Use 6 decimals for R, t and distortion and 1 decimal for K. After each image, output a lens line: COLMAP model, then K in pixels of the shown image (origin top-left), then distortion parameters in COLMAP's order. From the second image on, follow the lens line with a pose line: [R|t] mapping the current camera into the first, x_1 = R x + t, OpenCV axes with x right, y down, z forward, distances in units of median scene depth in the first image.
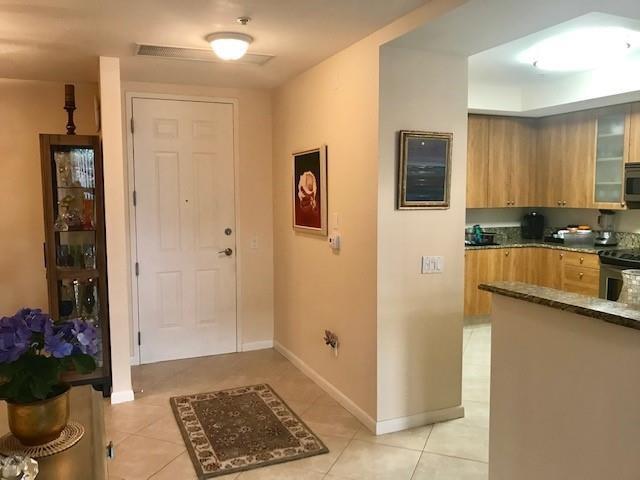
lens RADIAL K [[538.0, 0, 320.0], [0, 538.0, 240.0], [0, 0, 1]] dist [0.001902, -0.002172]
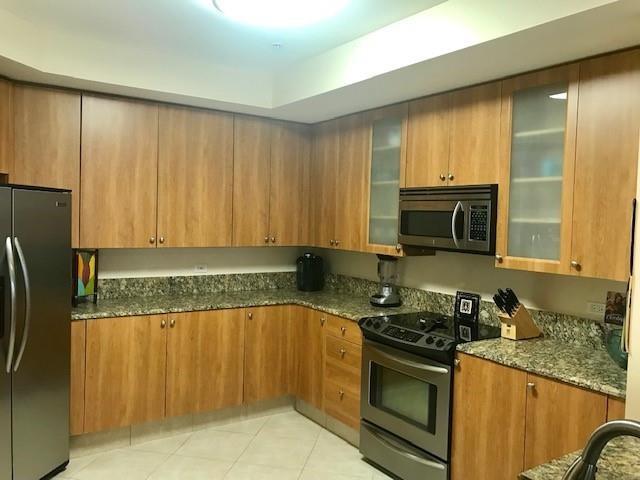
lens RADIAL K [[538.0, 0, 320.0], [0, 538.0, 240.0], [0, 0, 1]] dist [0.001902, -0.002172]
pose [[0.979694, 0.026040, 0.198798, 0.306848], [-0.016510, 0.998640, -0.049449, -0.038999], [-0.199815, 0.045162, 0.978792, 0.328811]]
